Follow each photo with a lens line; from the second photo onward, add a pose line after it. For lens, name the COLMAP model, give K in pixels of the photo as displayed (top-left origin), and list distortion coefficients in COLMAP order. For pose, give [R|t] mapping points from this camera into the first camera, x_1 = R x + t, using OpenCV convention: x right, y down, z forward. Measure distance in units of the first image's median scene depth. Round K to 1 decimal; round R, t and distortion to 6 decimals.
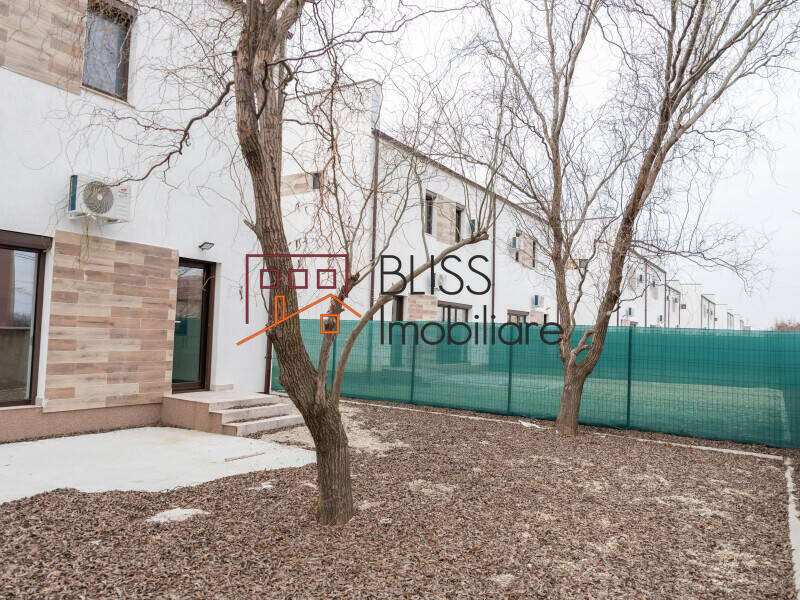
lens RADIAL K [[611.3, 0, 400.0], [0, 611.3, 300.0], [0, 0, 1]] dist [-0.042229, -0.000558]
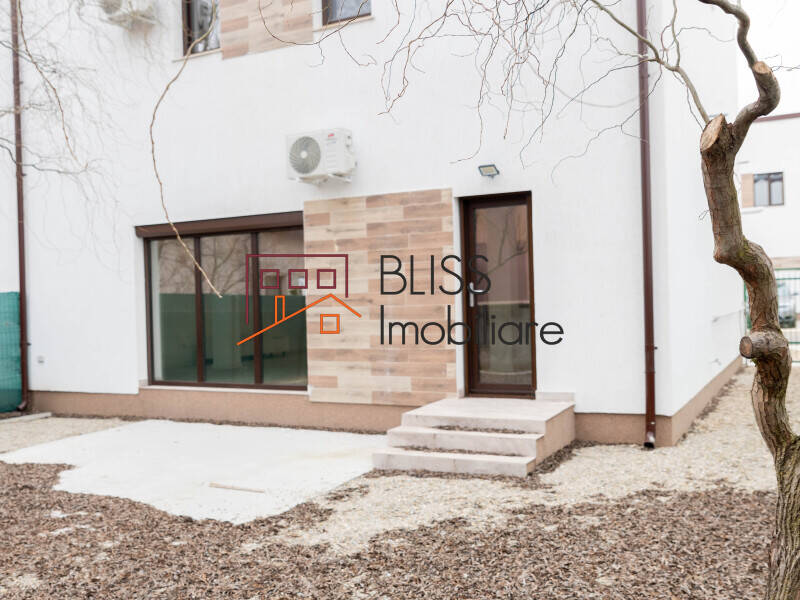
lens RADIAL K [[775.3, 0, 400.0], [0, 775.3, 300.0], [0, 0, 1]] dist [0.003184, 0.005420]
pose [[0.057640, -0.035951, -0.997690, 0.553417], [0.080708, 0.996248, -0.031236, 0.073915], [0.995070, -0.078721, 0.060326, 0.981548]]
